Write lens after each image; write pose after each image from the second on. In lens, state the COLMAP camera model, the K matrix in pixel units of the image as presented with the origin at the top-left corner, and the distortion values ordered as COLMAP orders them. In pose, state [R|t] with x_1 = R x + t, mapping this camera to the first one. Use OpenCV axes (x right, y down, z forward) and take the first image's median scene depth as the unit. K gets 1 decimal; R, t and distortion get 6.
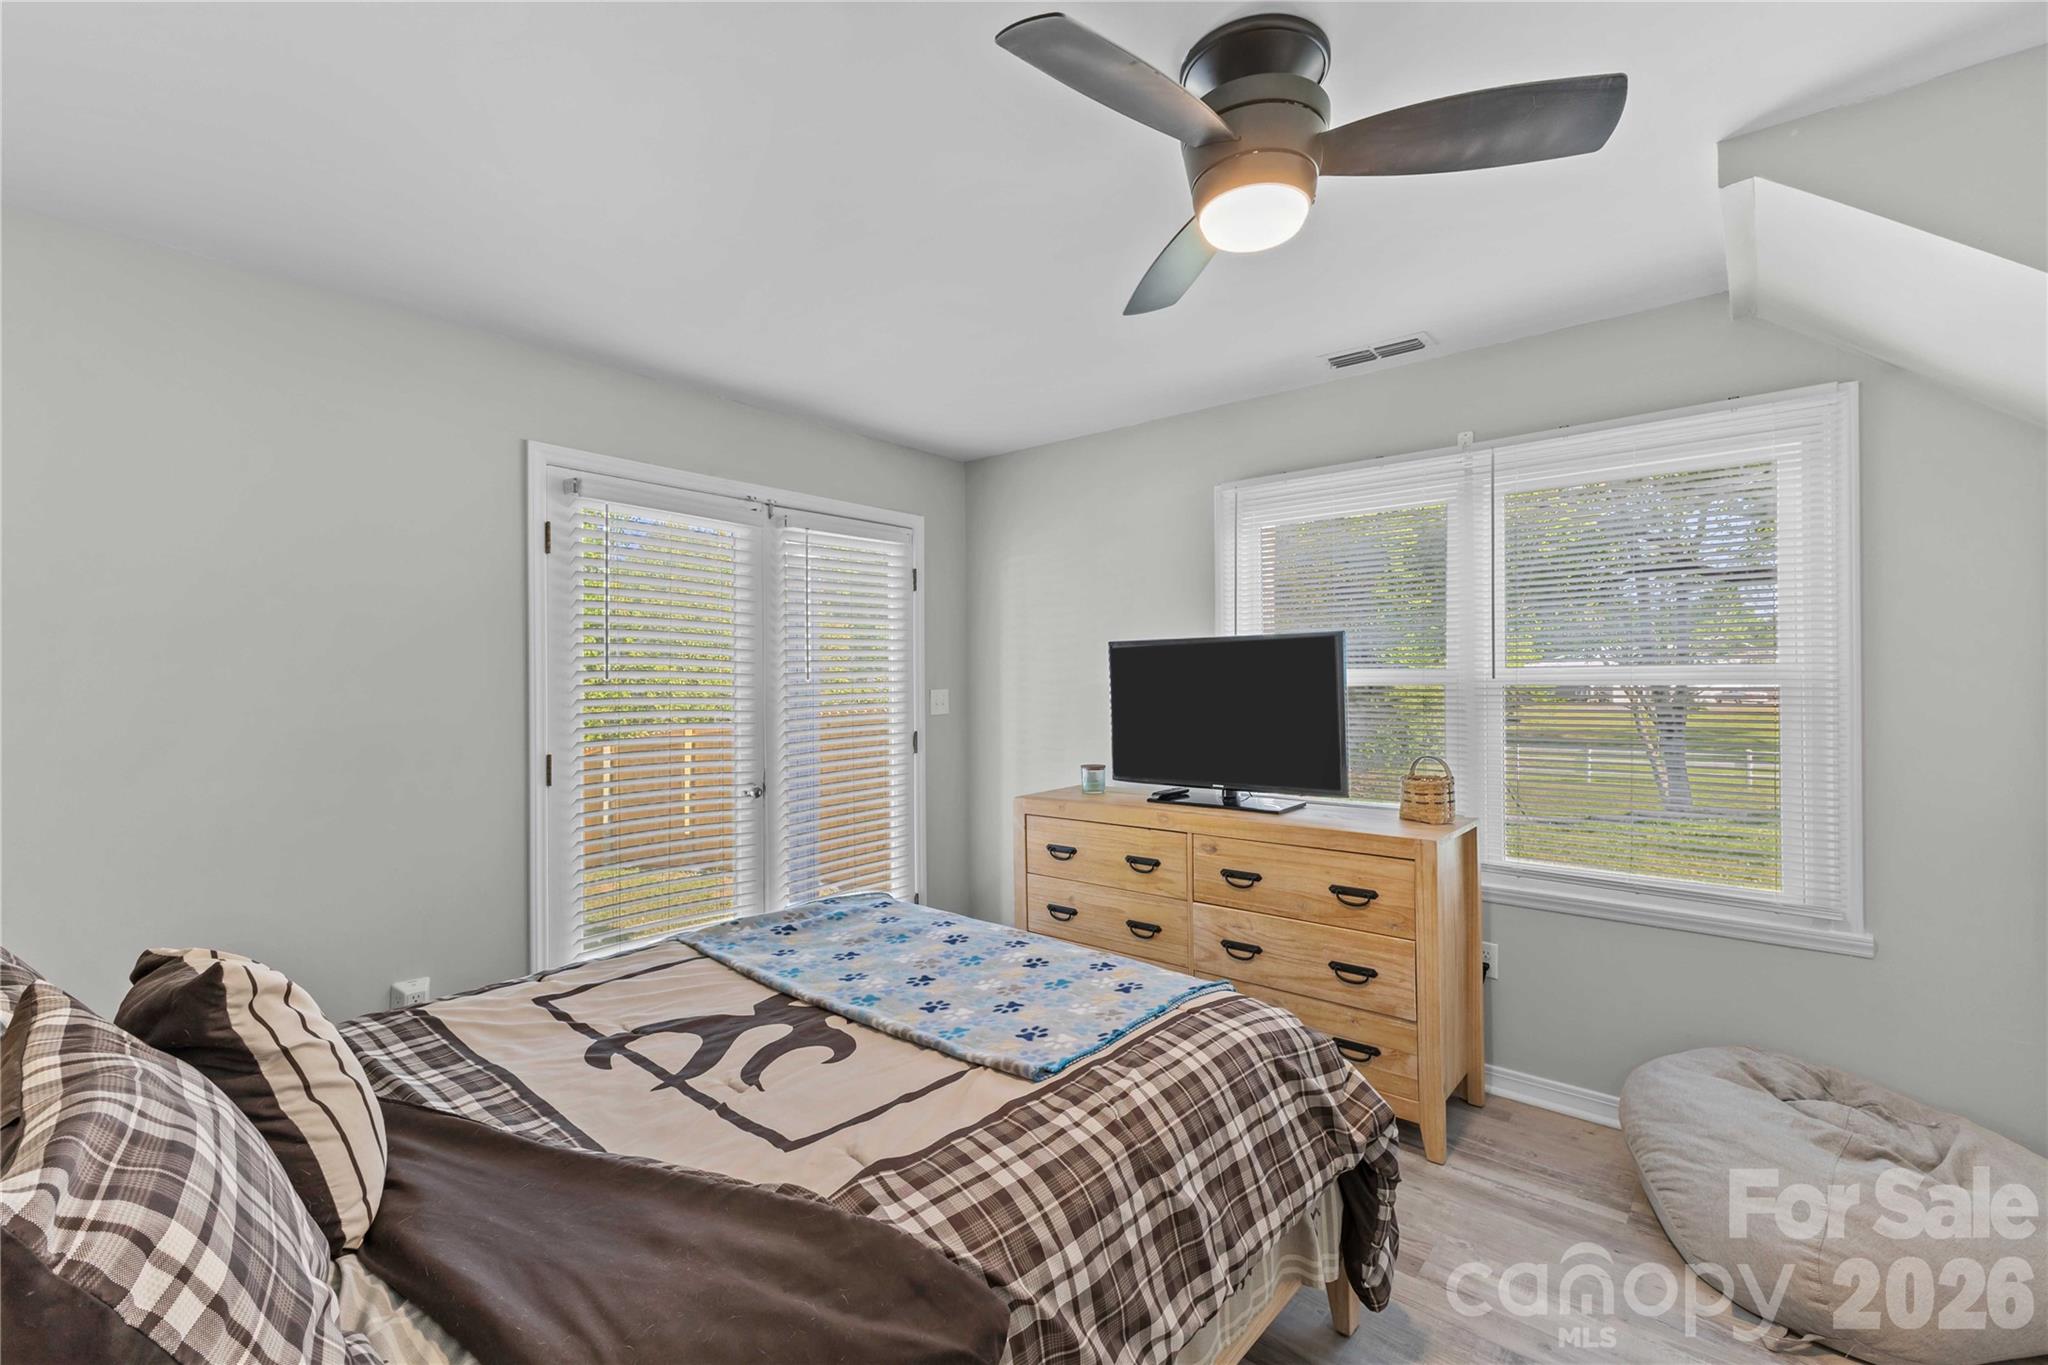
lens RADIAL K [[881.1, 0, 1022.6], [0, 881.1, 680.7], [0, 0, 1]] dist [0.007433, -0.000429]
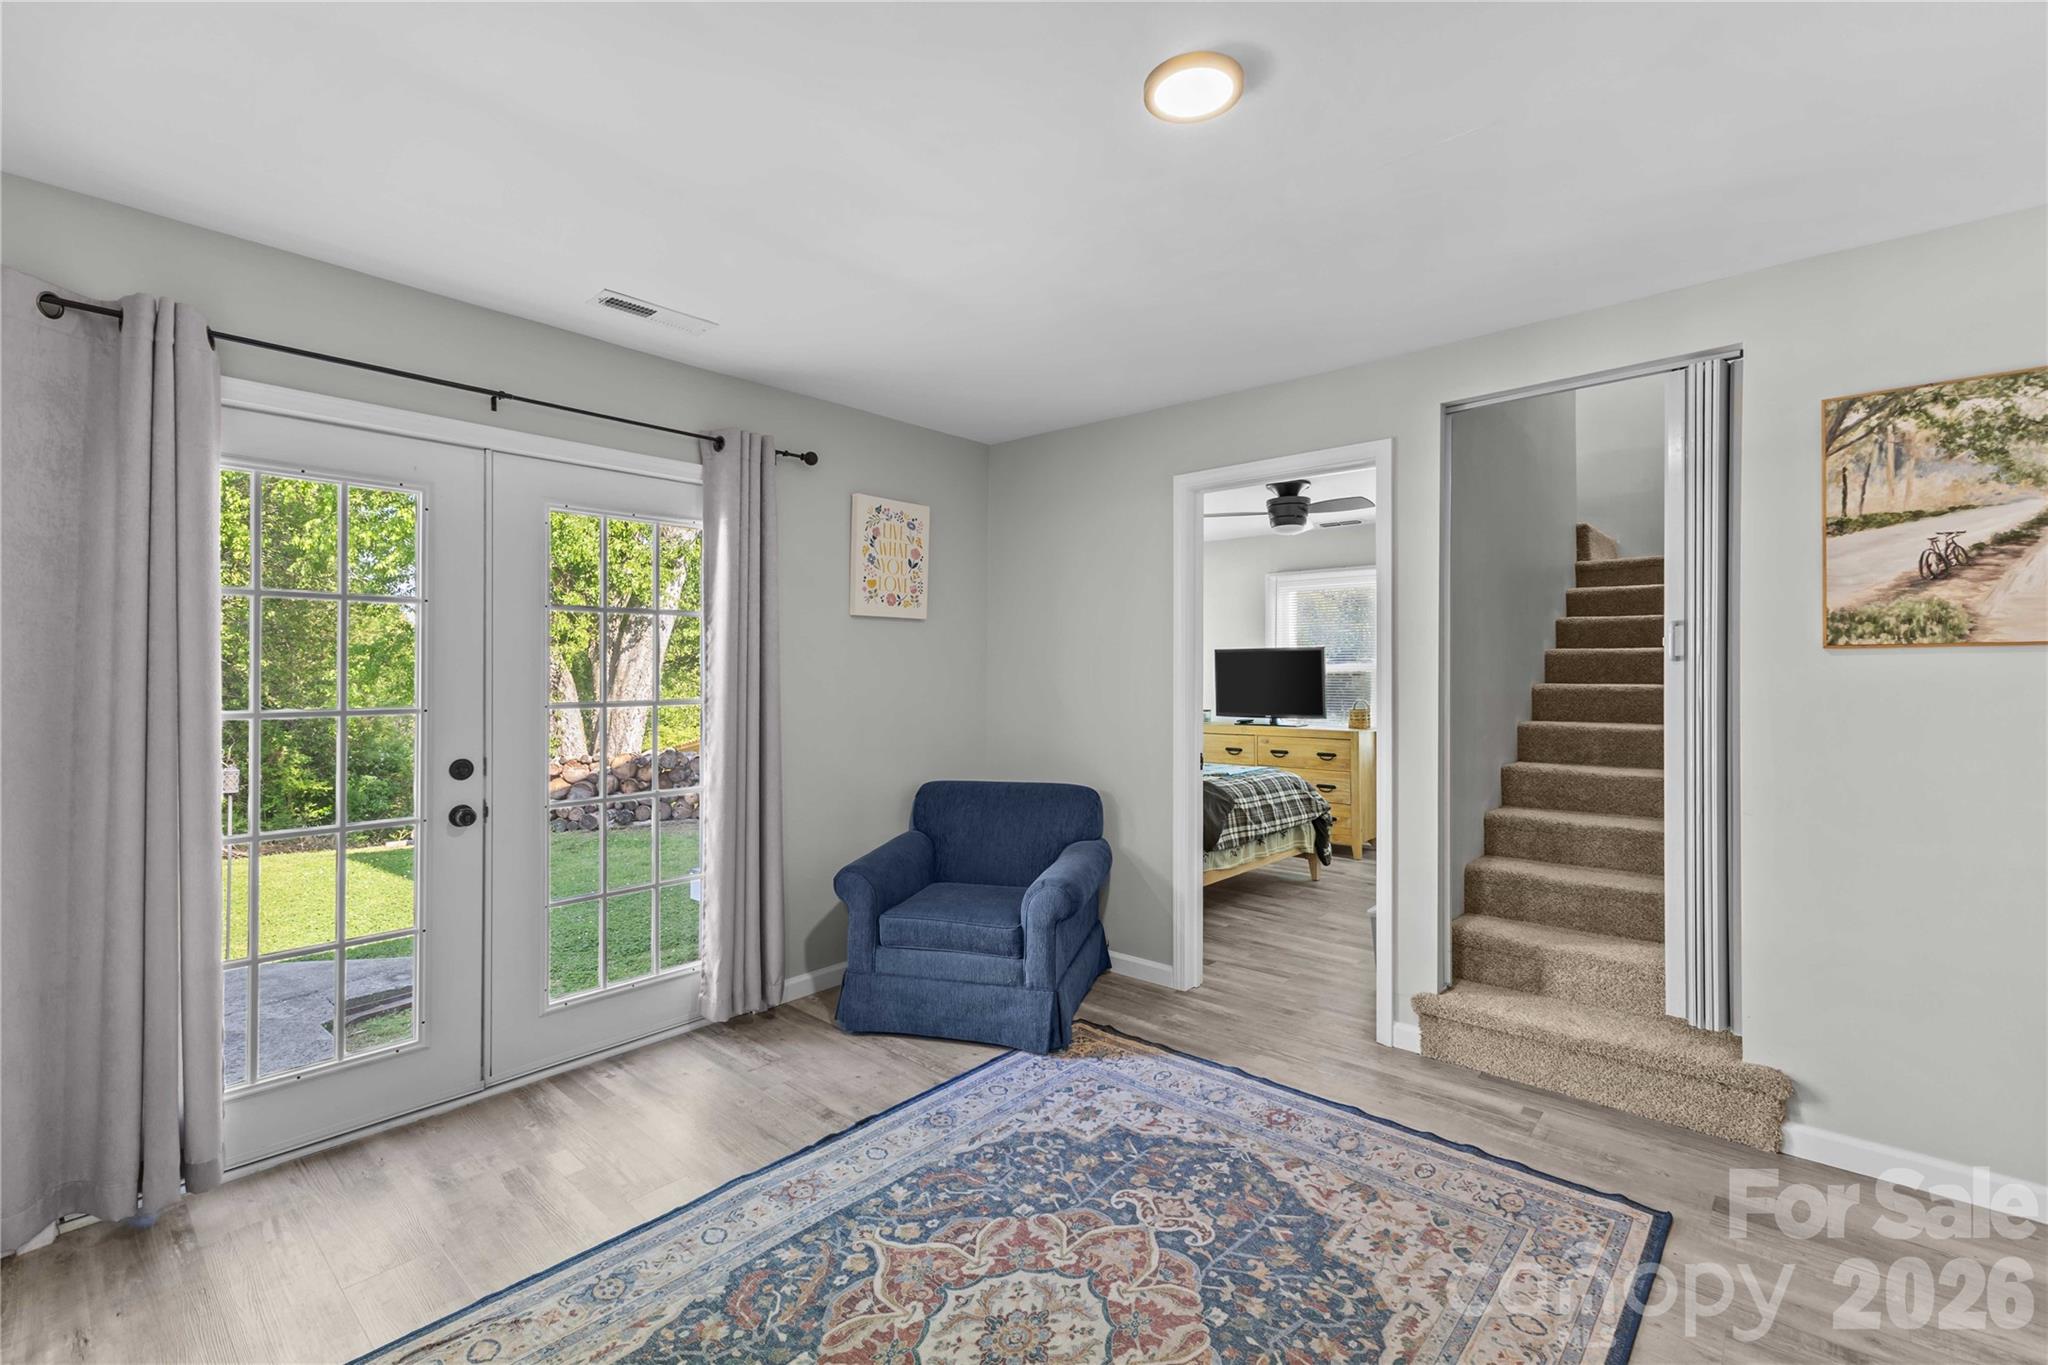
lens RADIAL K [[881.1, 0, 1026.7], [0, 881.1, 673.8], [0, 0, 1]] dist [0.007433, -0.000429]
pose [[0.999820, 0.012174, -0.014521, -0.351499], [-0.012319, 0.999875, -0.009926, 0.043766], [0.014398, 0.010103, 0.999845, -1.214158]]
